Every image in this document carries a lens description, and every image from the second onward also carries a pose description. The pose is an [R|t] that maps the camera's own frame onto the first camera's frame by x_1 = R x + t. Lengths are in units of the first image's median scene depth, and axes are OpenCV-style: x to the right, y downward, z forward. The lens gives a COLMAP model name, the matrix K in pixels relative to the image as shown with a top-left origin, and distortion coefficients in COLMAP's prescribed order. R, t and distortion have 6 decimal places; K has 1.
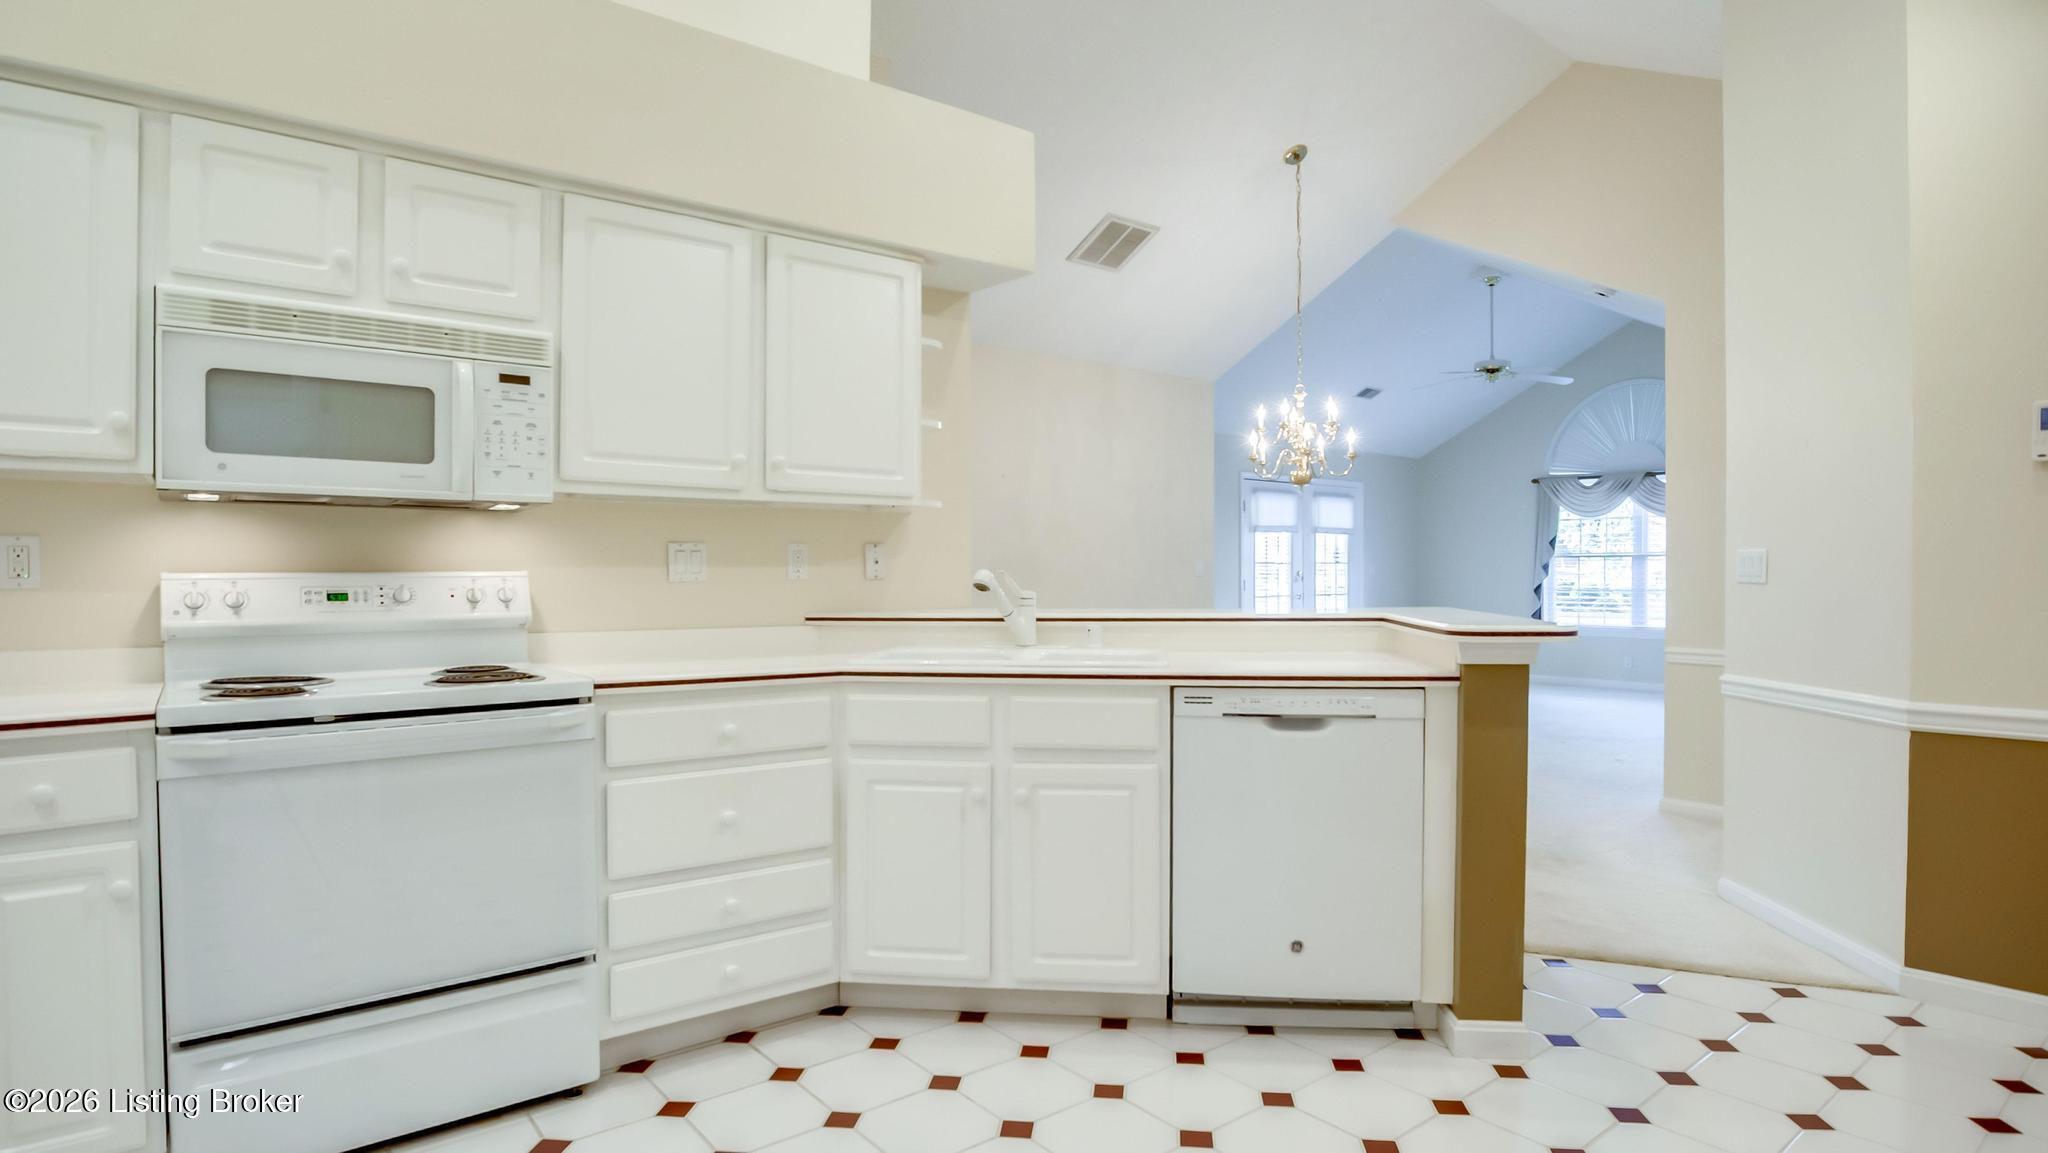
lens RADIAL K [[1092.0, 0, 1029.9], [0, 1092.0, 588.7], [0, 0, 1]] dist [-0.044166, 0.016205]
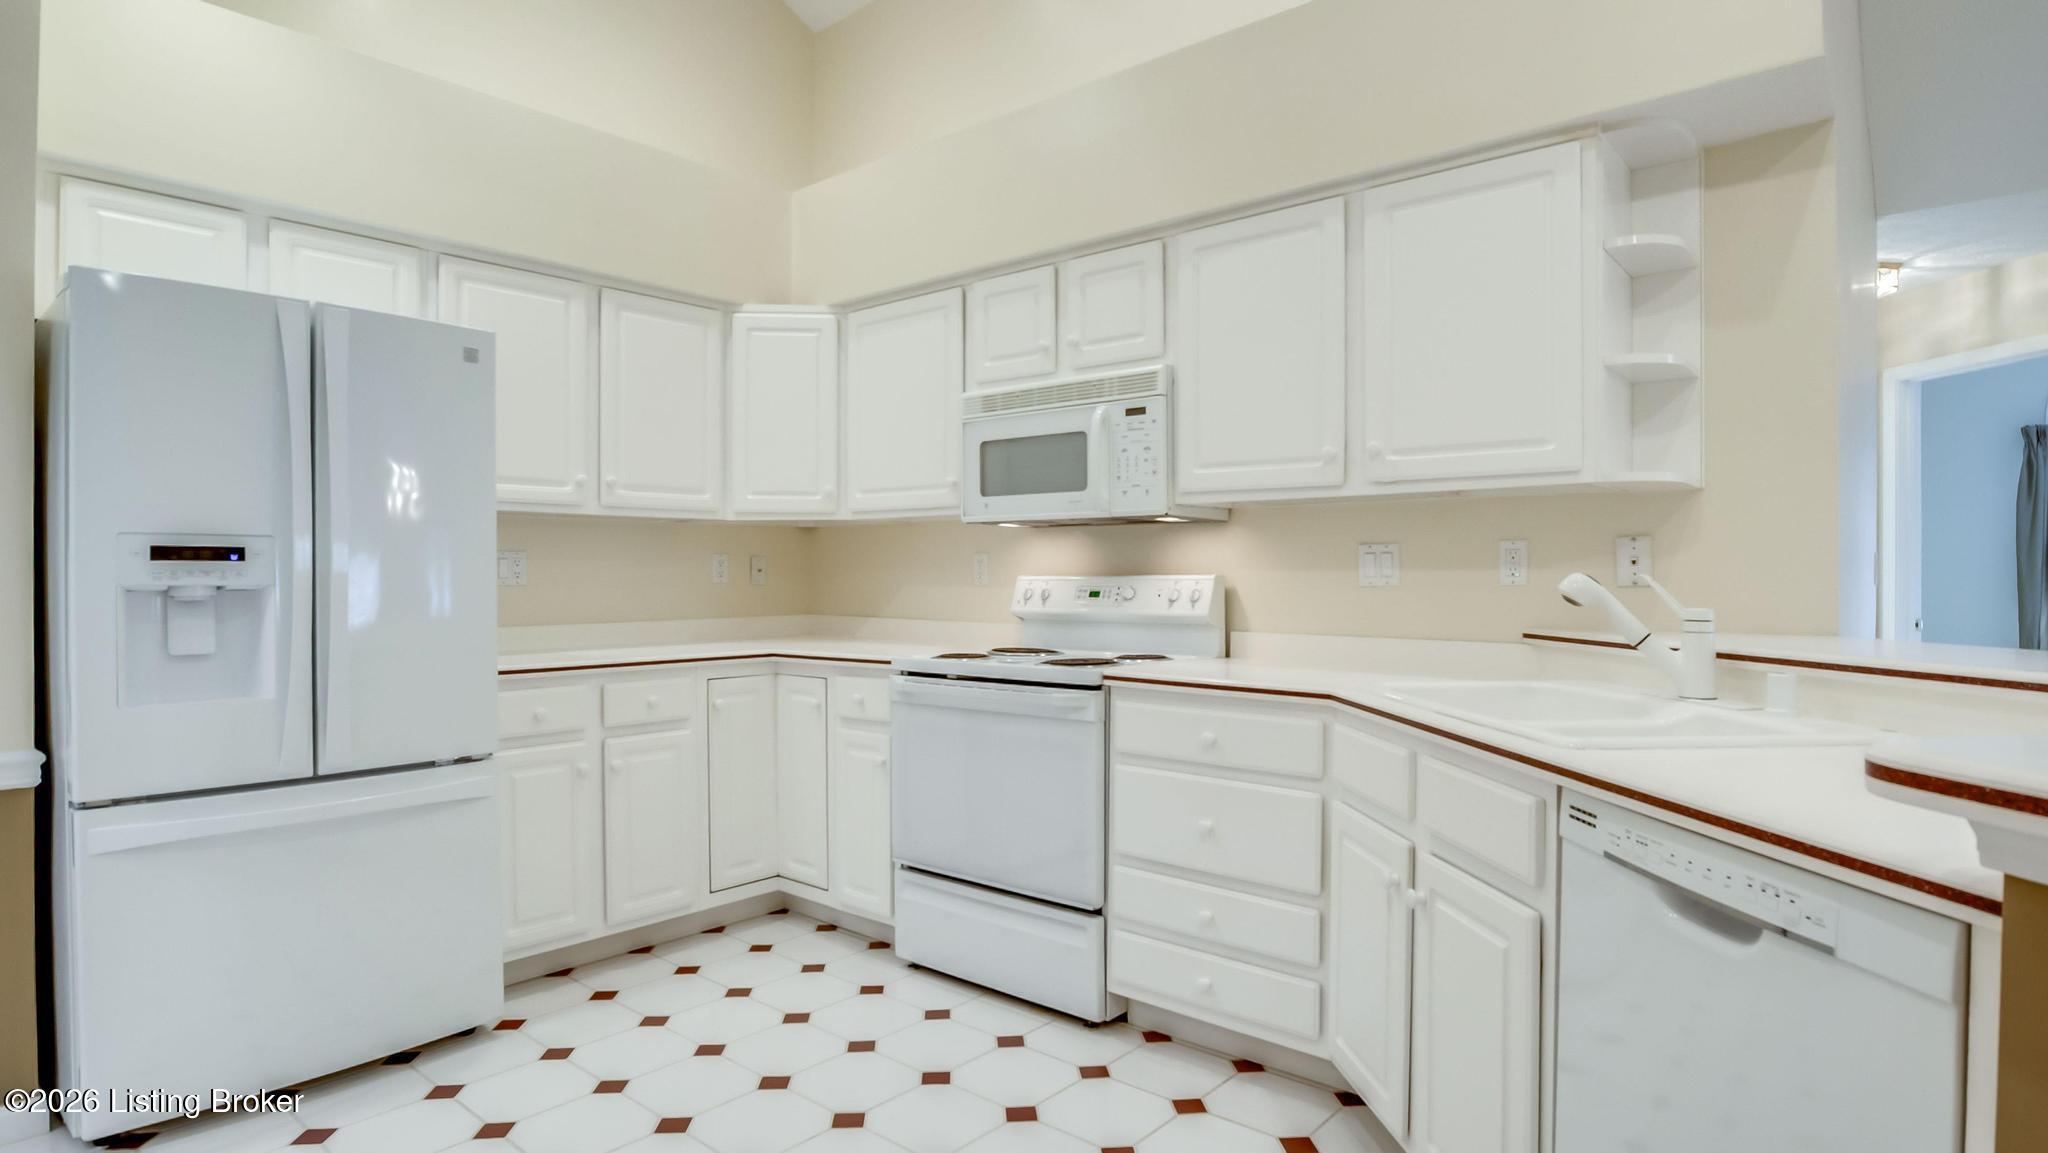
lens RADIAL K [[1092.0, 0, 1009.2], [0, 1092.0, 575.5], [0, 0, 1]] dist [-0.044166, 0.016205]
pose [[0.181160, 0.003366, -0.983448, 0.650970], [-0.012615, 0.999920, 0.001099, -0.015030], [0.983373, 0.012207, 0.181188, 0.641648]]
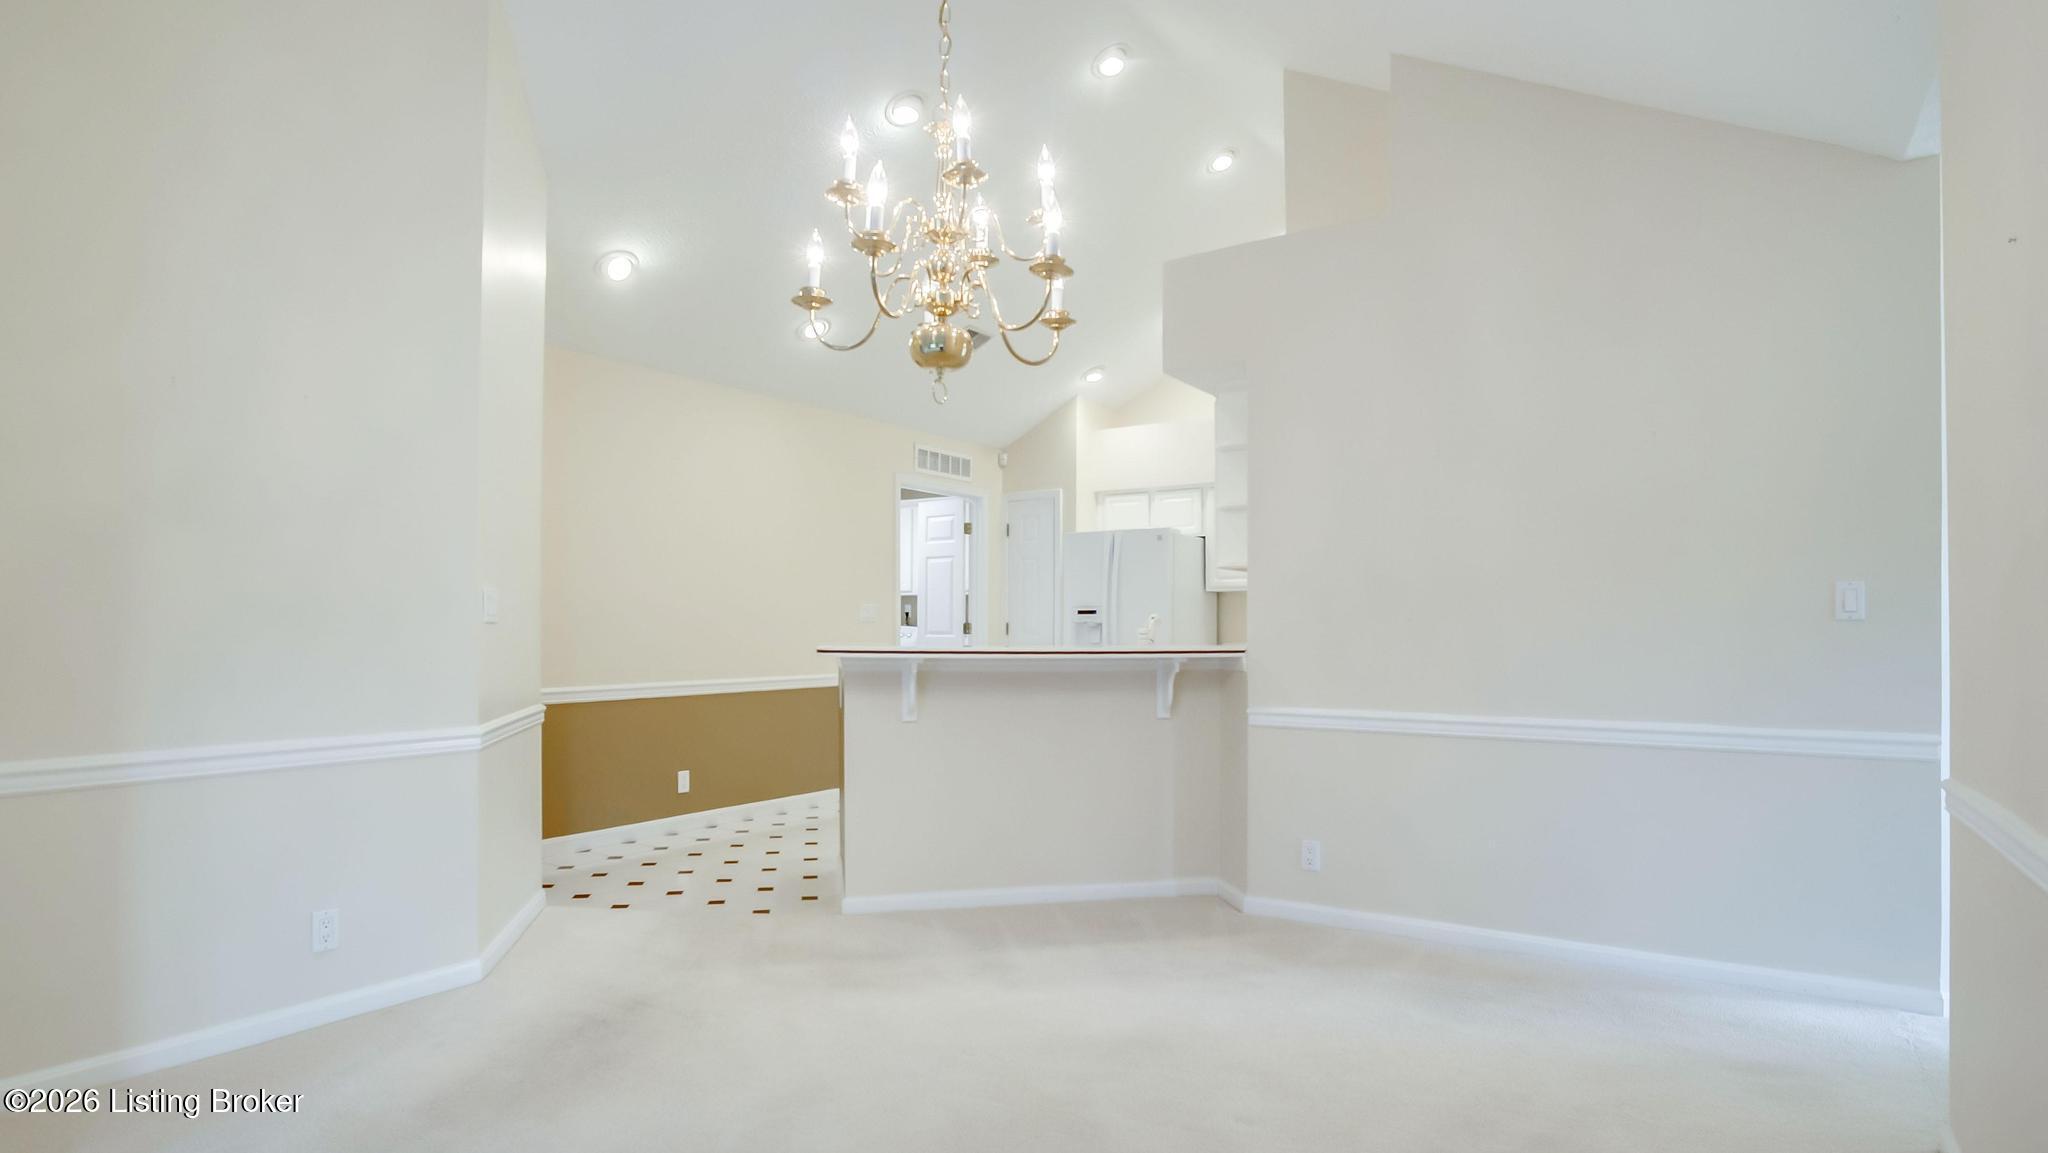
lens RADIAL K [[1092.0, 0, 1010.8], [0, 1092.0, 628.1], [0, 0, 1]] dist [-0.044166, 0.016205]
pose [[-0.960039, 0.001240, -0.279865, 0.704691], [-0.002840, 0.999896, 0.014171, -0.022218], [0.279853, 0.014399, -0.959935, 2.915187]]
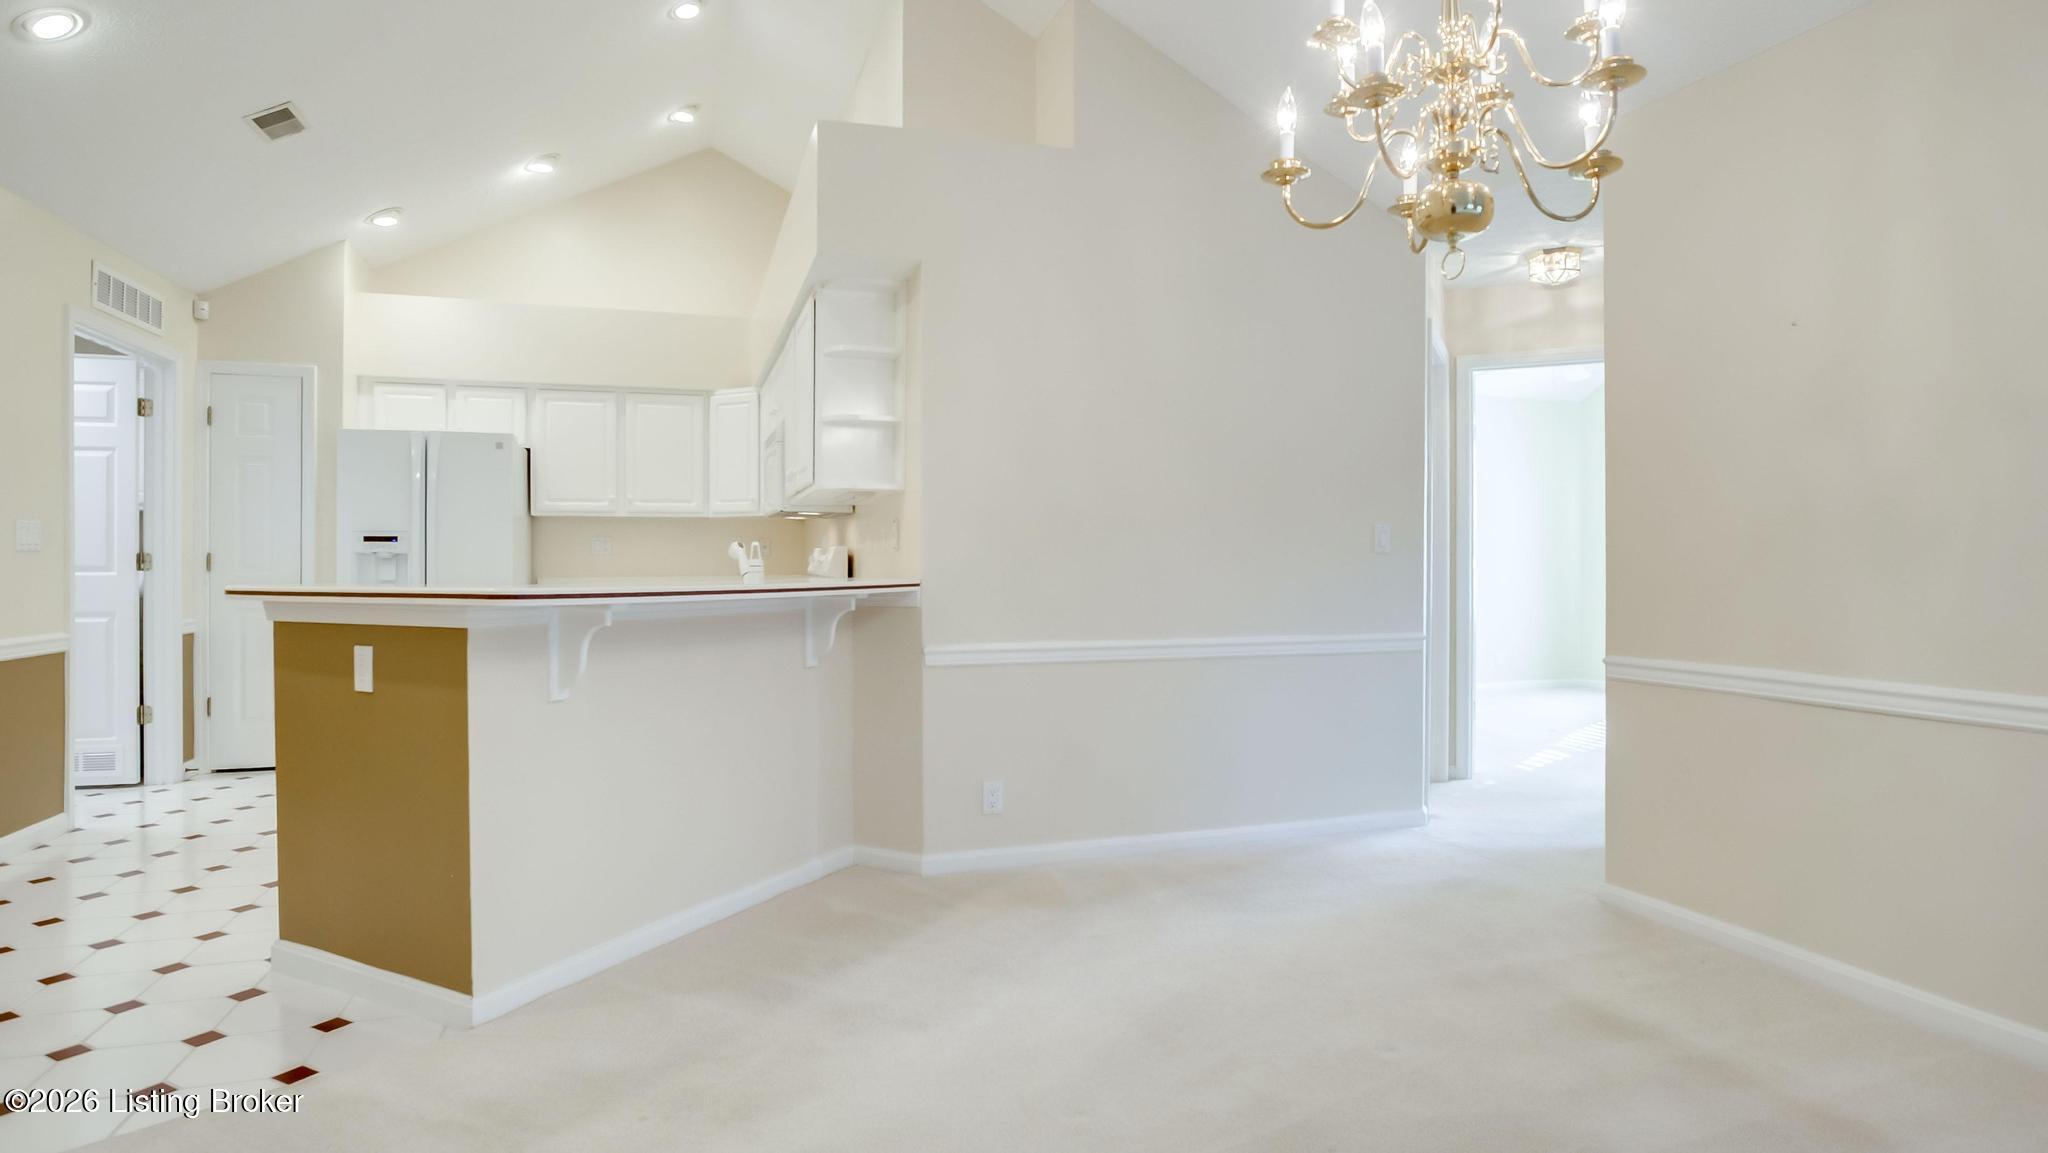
lens RADIAL K [[1092.0, 0, 1038.6], [0, 1092.0, 565.6], [0, 0, 1]] dist [-0.044166, 0.016205]
pose [[-0.352680, 0.006970, -0.935718, 1.220851], [-0.011245, 0.999868, 0.011687, -0.010293], [0.935677, 0.014644, -0.352555, 2.125290]]
